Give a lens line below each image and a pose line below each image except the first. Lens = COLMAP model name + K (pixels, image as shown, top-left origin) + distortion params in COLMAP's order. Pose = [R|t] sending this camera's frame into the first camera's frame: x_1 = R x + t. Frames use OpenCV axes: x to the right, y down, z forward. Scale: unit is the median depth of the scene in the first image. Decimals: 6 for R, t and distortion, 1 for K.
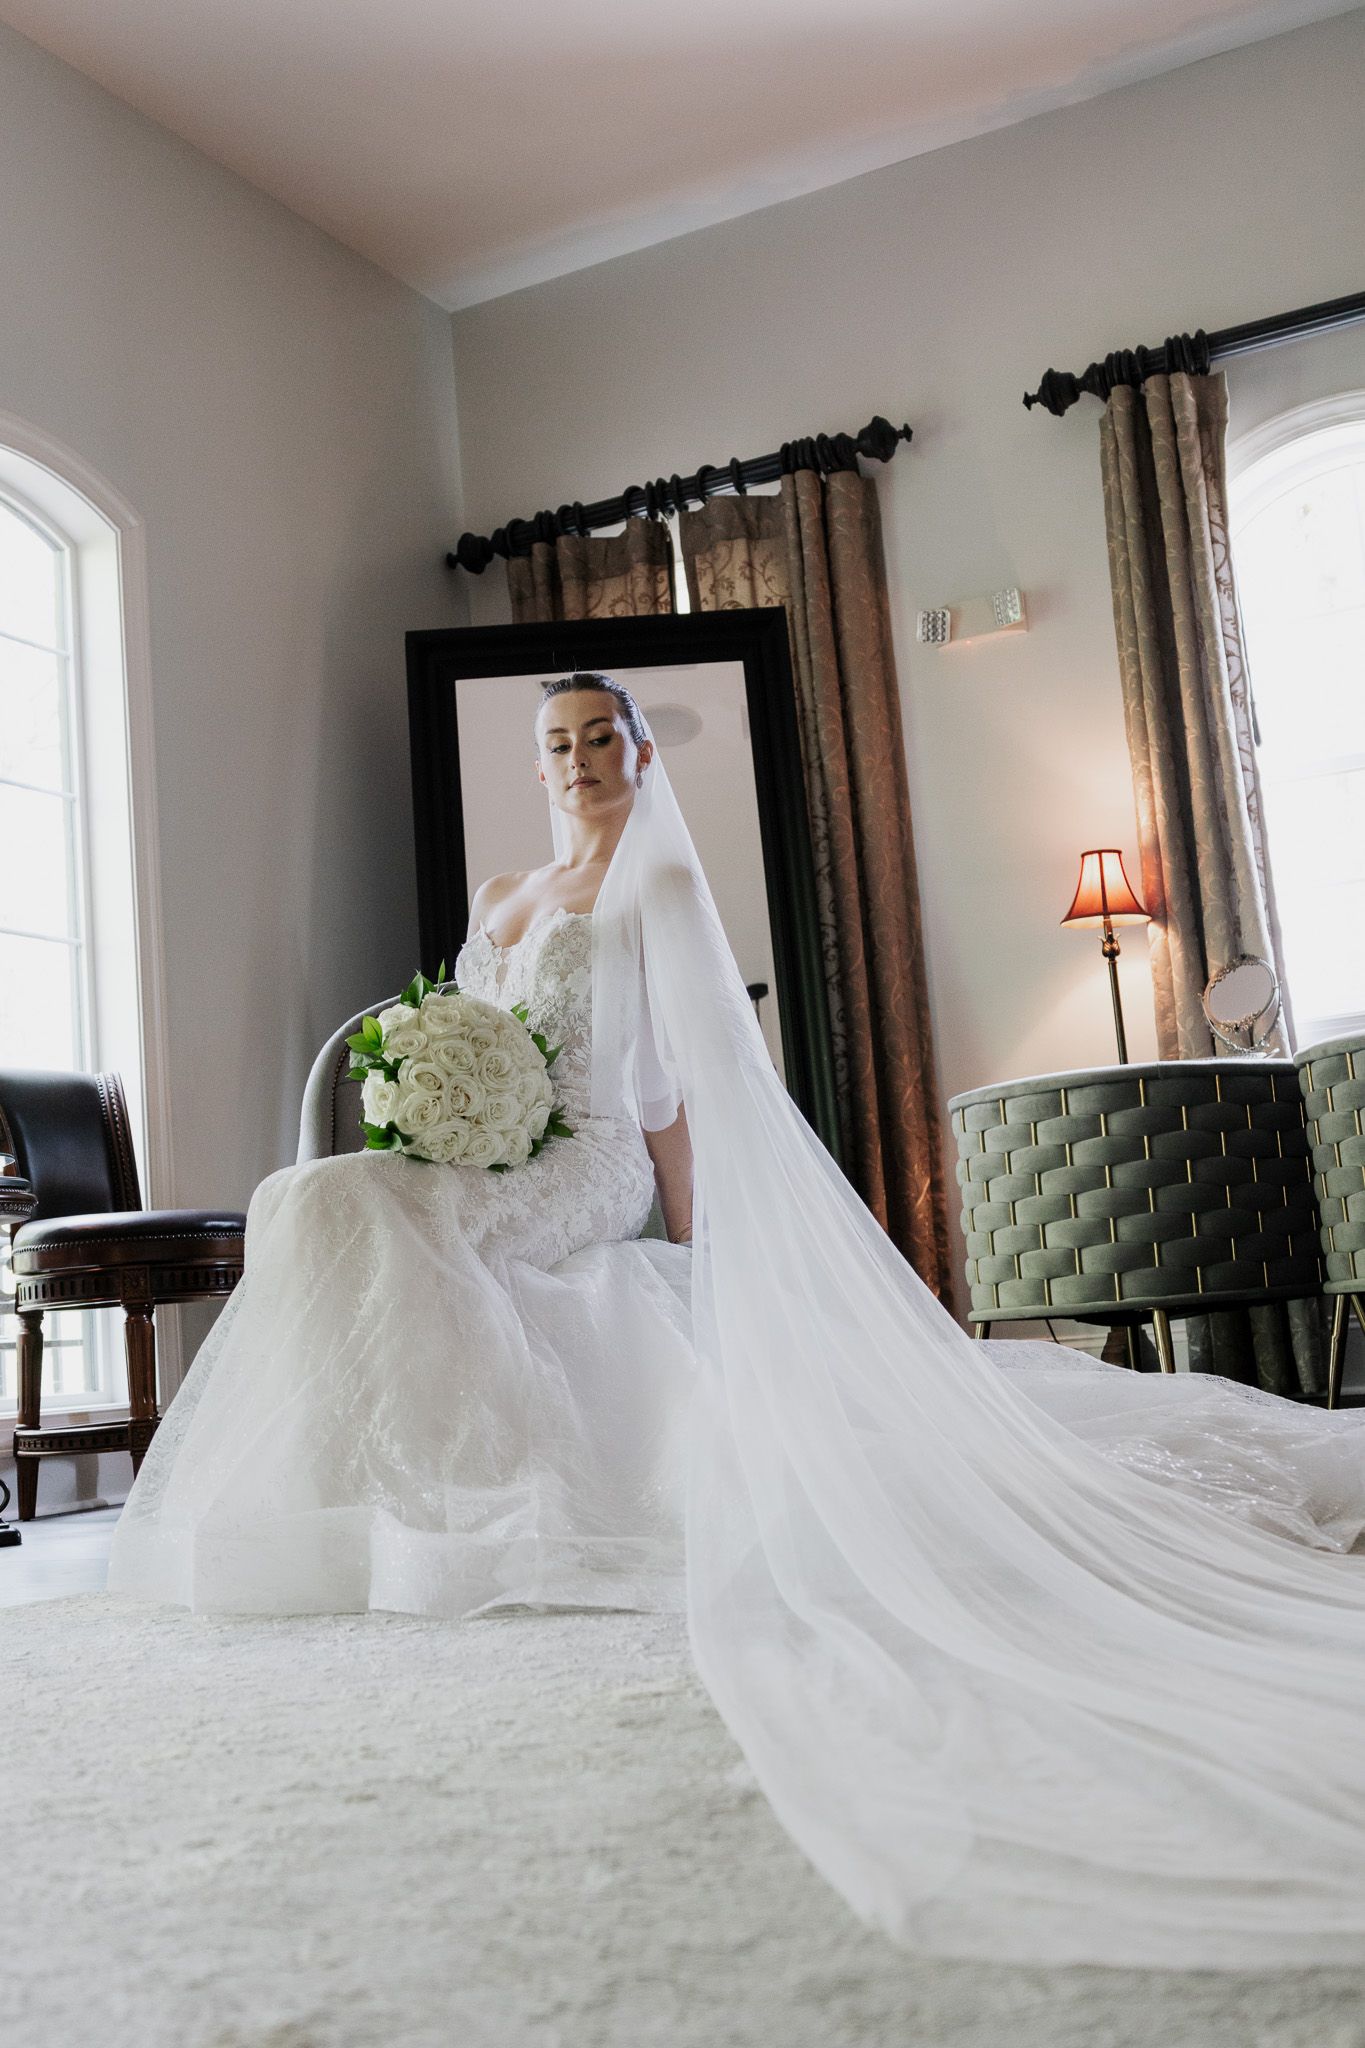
lens RADIAL K [[2181.7, 0, 682.5], [0, 2181.7, 1024.0], [0, 0, 1]] dist [-0.009342, -0.013874]
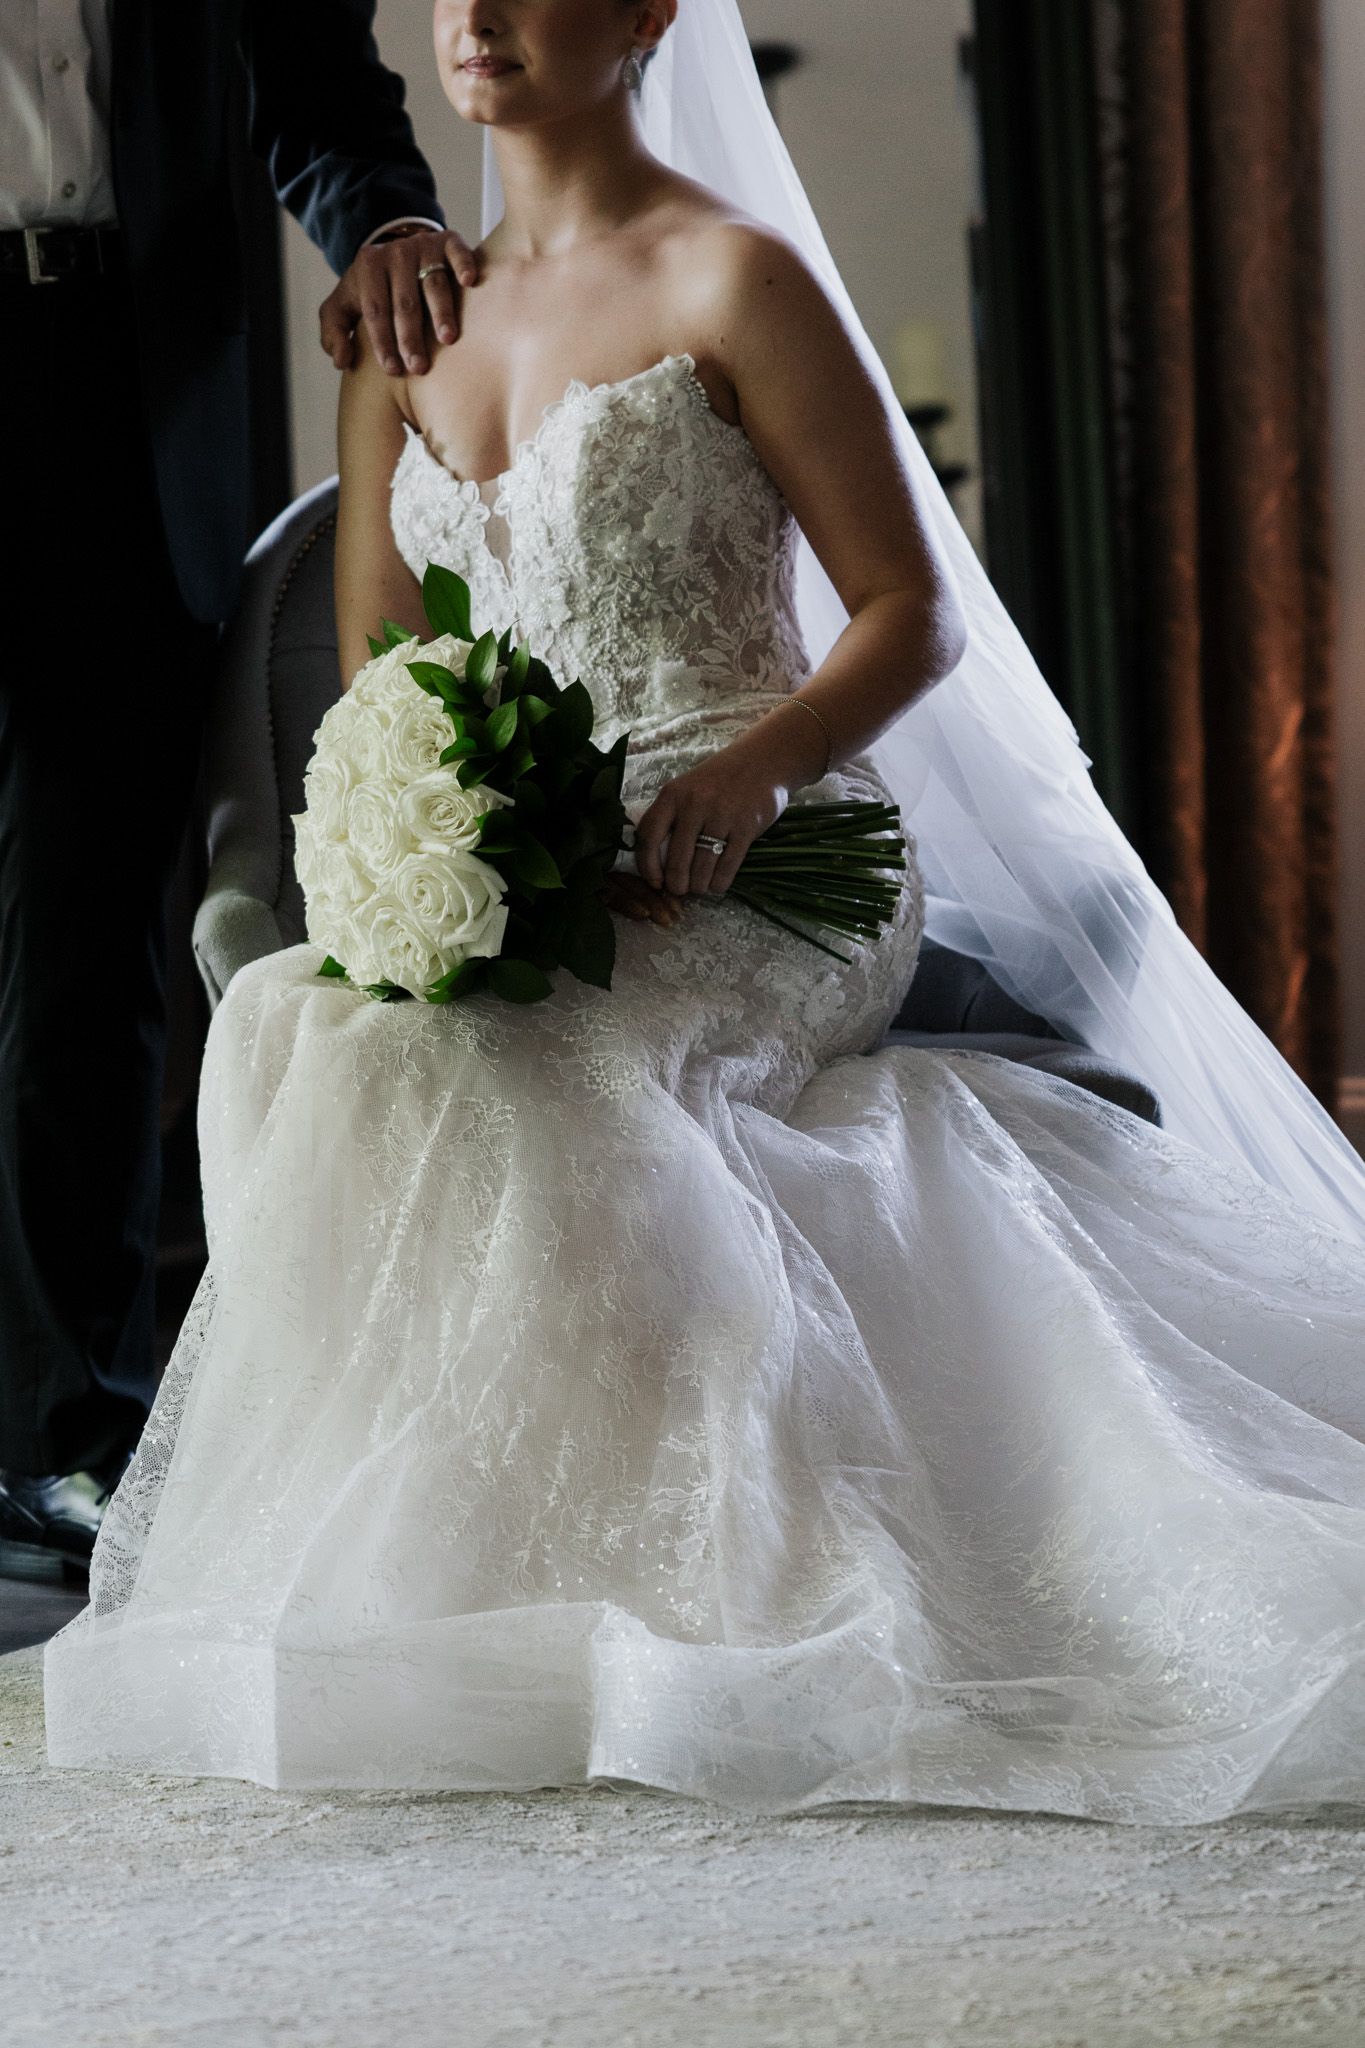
lens RADIAL K [[6502.7, 0, 682.5], [0, 6502.7, 1024.0], [0, 0, 1]] dist [-0.107539, 1.024774]
pose [[0.994621, 0.039549, 0.095736, -0.147236], [-0.058058, 0.978269, 0.199048, -0.132128], [-0.085783, -0.203535, 0.975302, -0.301250]]
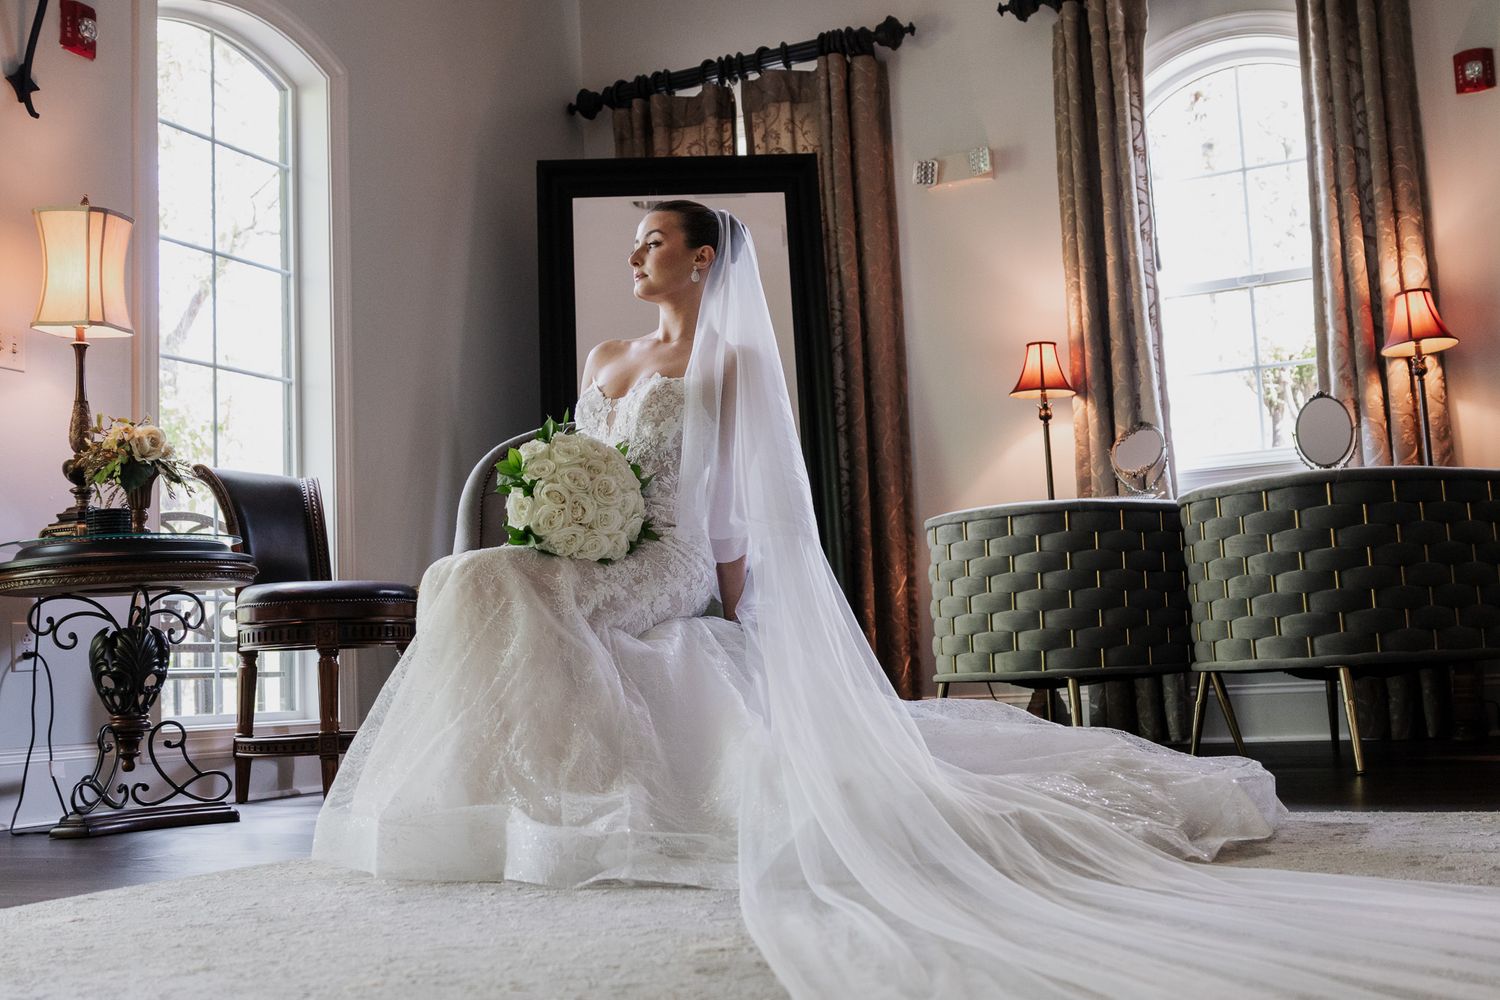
lens RADIAL K [[1597.9, 0, 750.0], [0, 1597.9, 500.0], [0, 0, 1]] dist [-0.009342, -0.013874]
pose [[0.999108, 0.036108, 0.021891, -0.009999], [-0.036743, 0.998894, 0.029333, -0.003402], [-0.020807, -0.030111, 0.999330, -0.002907]]
